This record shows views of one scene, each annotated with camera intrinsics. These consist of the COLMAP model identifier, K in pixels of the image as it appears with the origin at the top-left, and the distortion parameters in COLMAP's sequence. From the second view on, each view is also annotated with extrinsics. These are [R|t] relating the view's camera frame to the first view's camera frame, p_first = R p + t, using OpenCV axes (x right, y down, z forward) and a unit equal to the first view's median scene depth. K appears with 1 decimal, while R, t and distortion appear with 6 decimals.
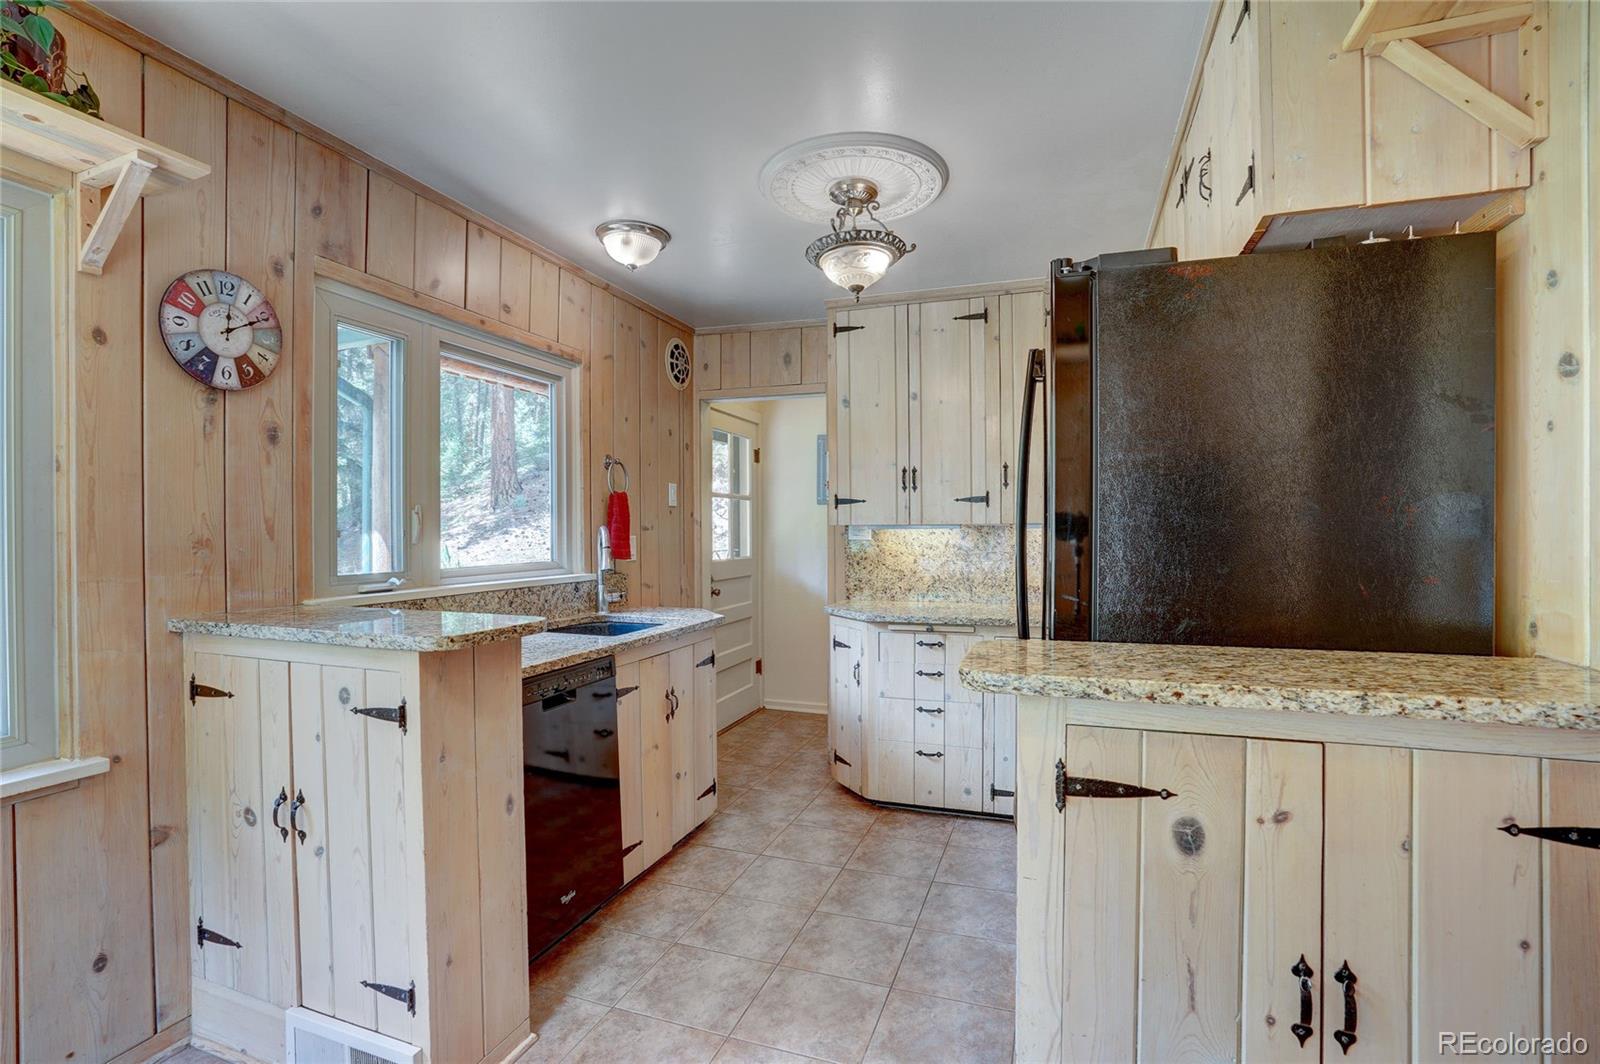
lens RADIAL K [[742.0, 0, 801.8], [0, 742.0, 532.5], [0, 0, 1]] dist [-0.062715, 0.023610]
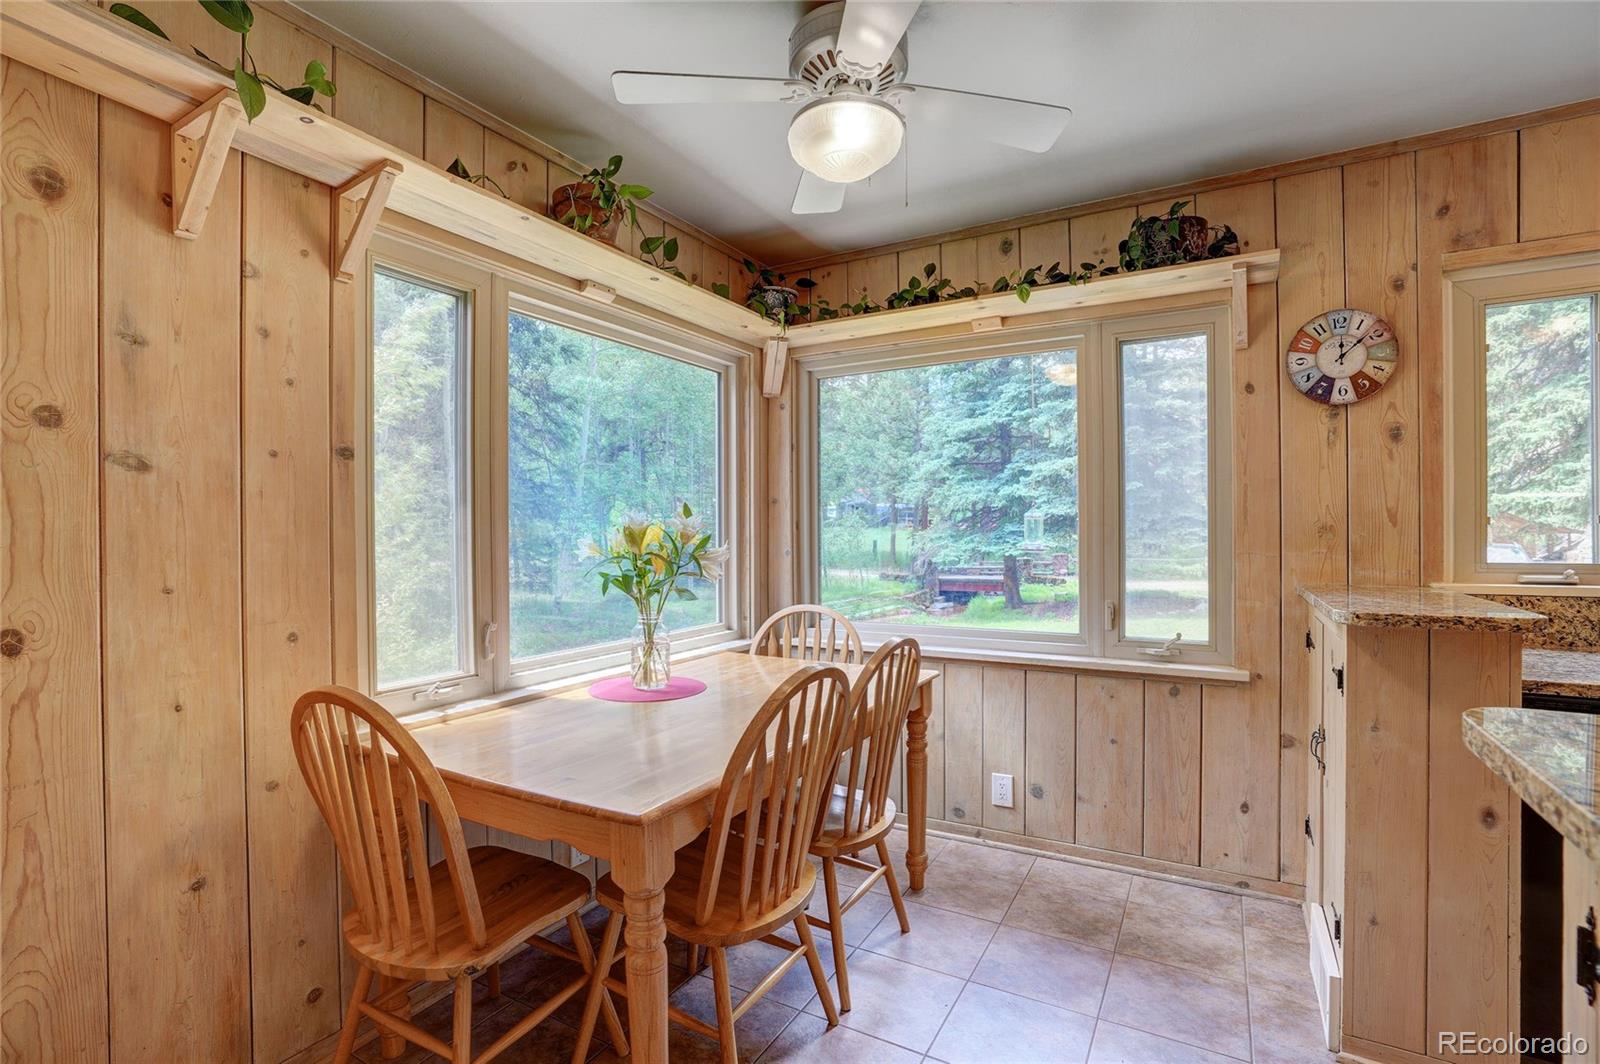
lens RADIAL K [[742.0, 0, 792.1], [0, 742.0, 535.3], [0, 0, 1]] dist [-0.062715, 0.023610]
pose [[-0.178971, 0.013062, -0.983768, 0.560632], [0.003701, 0.999914, 0.012603, 0.006702], [0.983847, -0.001385, -0.179004, 0.277073]]
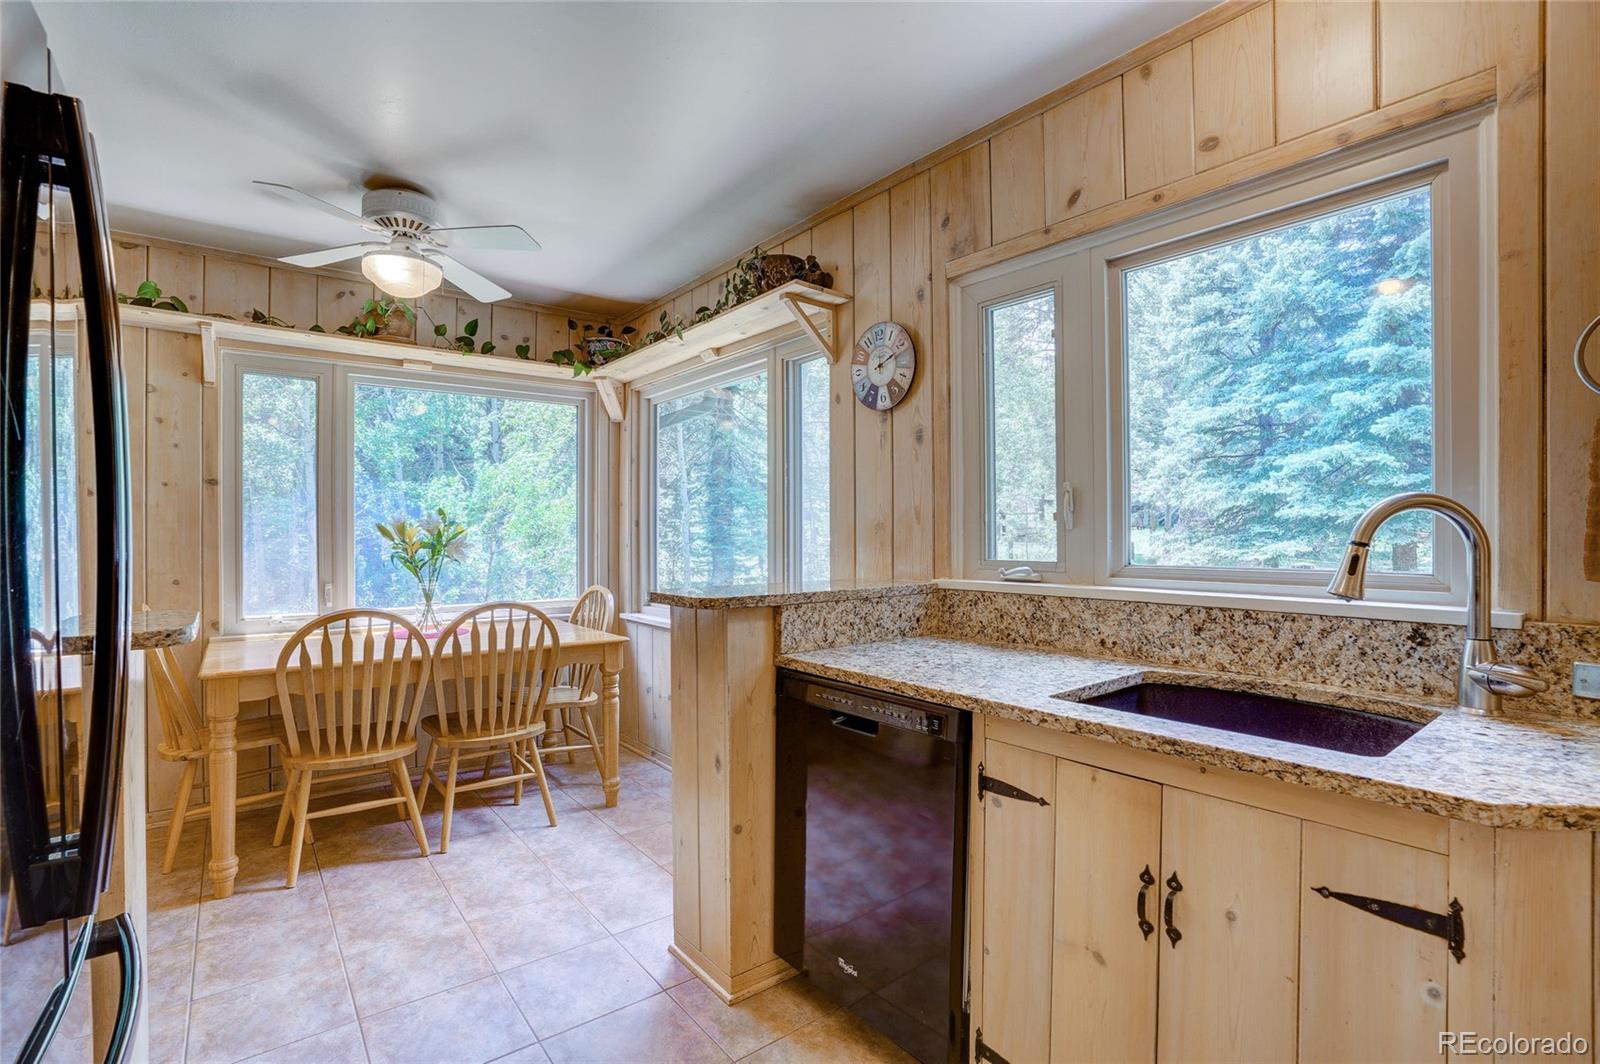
lens RADIAL K [[742.0, 0, 788.2], [0, 742.0, 533.1], [0, 0, 1]] dist [-0.062715, 0.023610]
pose [[-0.540437, 0.006516, -0.841359, 0.426235], [0.000582, 0.999973, 0.007370, 0.017245], [0.841384, 0.003493, -0.540426, 1.519811]]
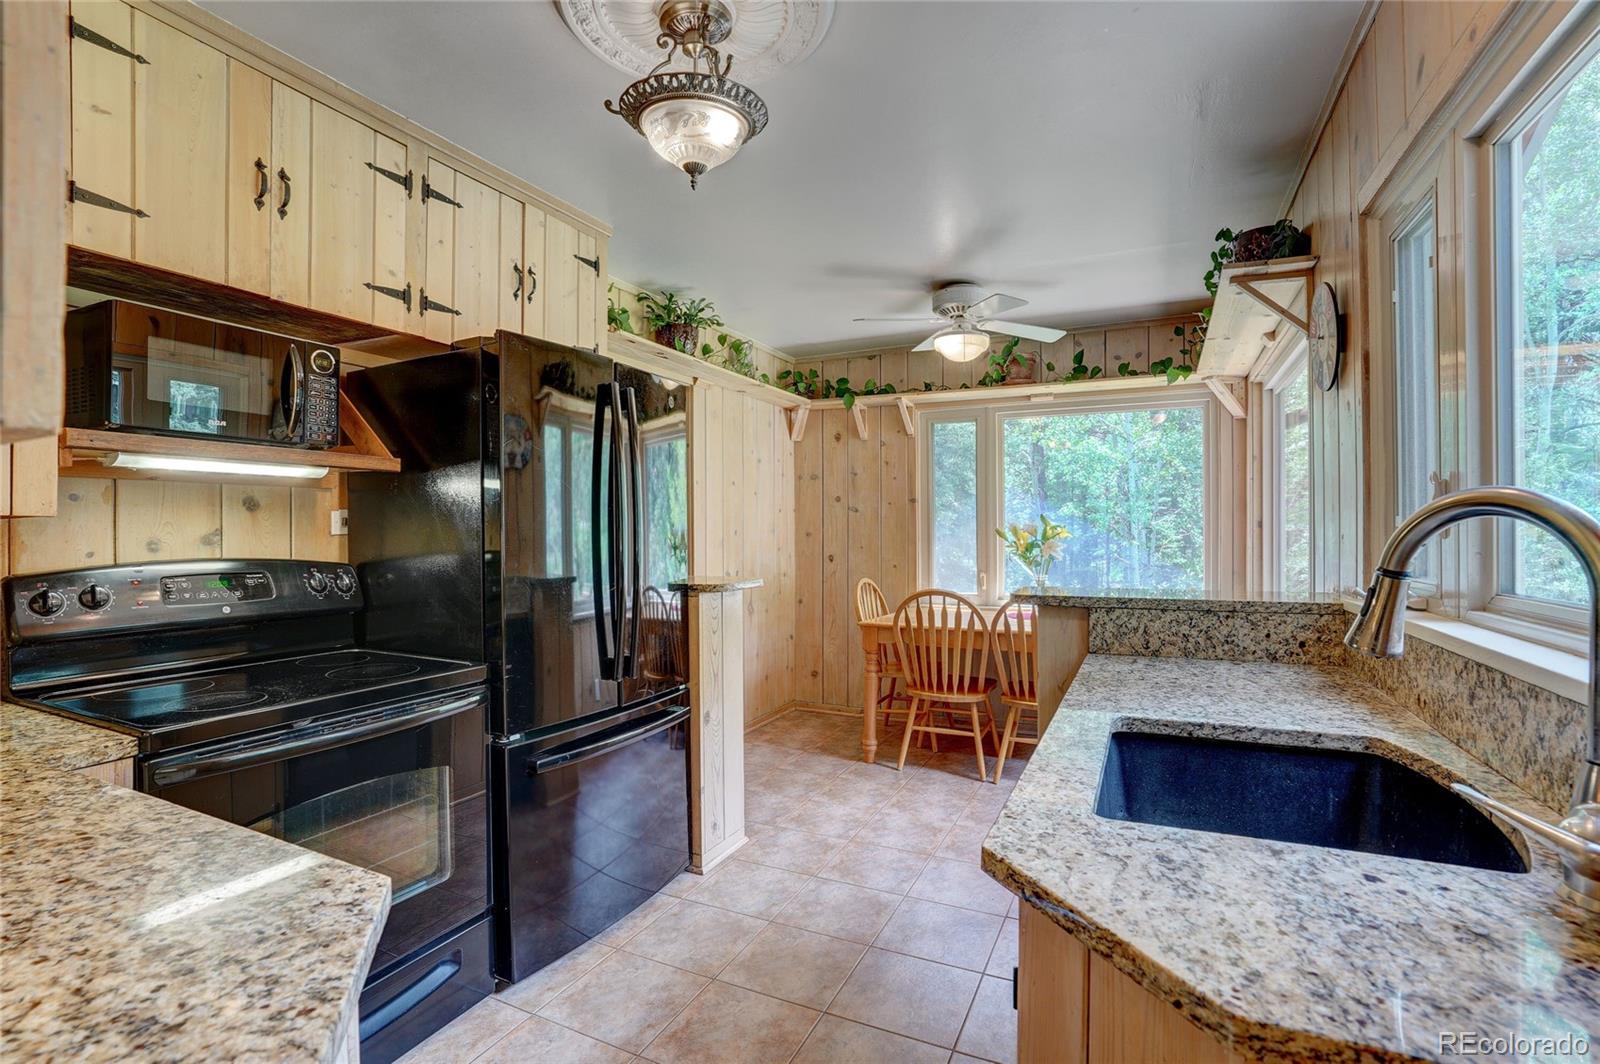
lens RADIAL K [[742.0, 0, 800.5], [0, 742.0, 535.2], [0, 0, 1]] dist [-0.062715, 0.023610]
pose [[-0.994713, 0.009519, 0.102249, -0.109376], [0.010480, 0.999906, 0.008868, 0.003034], [-0.102155, 0.009893, -0.994719, 2.082249]]
